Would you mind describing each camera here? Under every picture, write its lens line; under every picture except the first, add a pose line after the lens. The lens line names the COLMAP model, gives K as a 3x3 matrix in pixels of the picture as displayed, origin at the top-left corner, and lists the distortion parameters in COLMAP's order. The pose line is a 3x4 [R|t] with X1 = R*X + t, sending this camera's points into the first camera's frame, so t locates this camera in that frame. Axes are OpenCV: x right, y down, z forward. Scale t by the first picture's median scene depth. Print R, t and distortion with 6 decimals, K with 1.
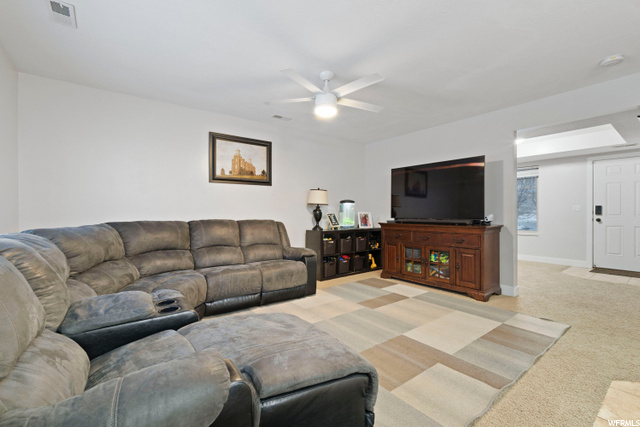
lens RADIAL K [[276.3, 0, 320.0], [0, 276.3, 213.5], [0, 0, 1]] dist [-0.000323, -0.000089]
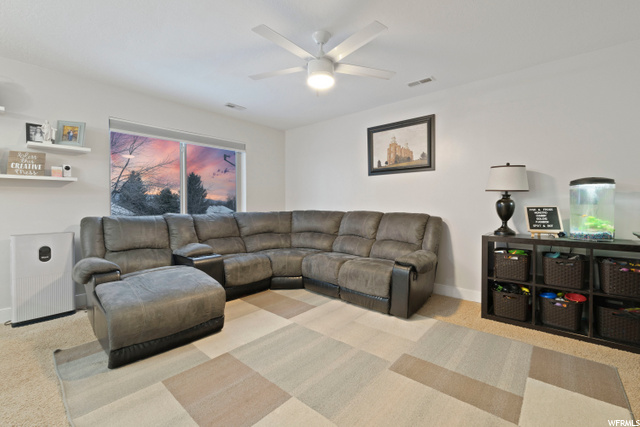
lens RADIAL K [[275.6, 0, 320.4], [0, 275.6, 206.2], [0, 0, 1]] dist [-0.000663, -0.000264]
pose [[0.210991, 0.010456, -0.977432, 0.529483], [-0.003730, 0.999944, 0.009892, -0.004964], [0.977481, 0.001558, 0.211018, 0.529131]]
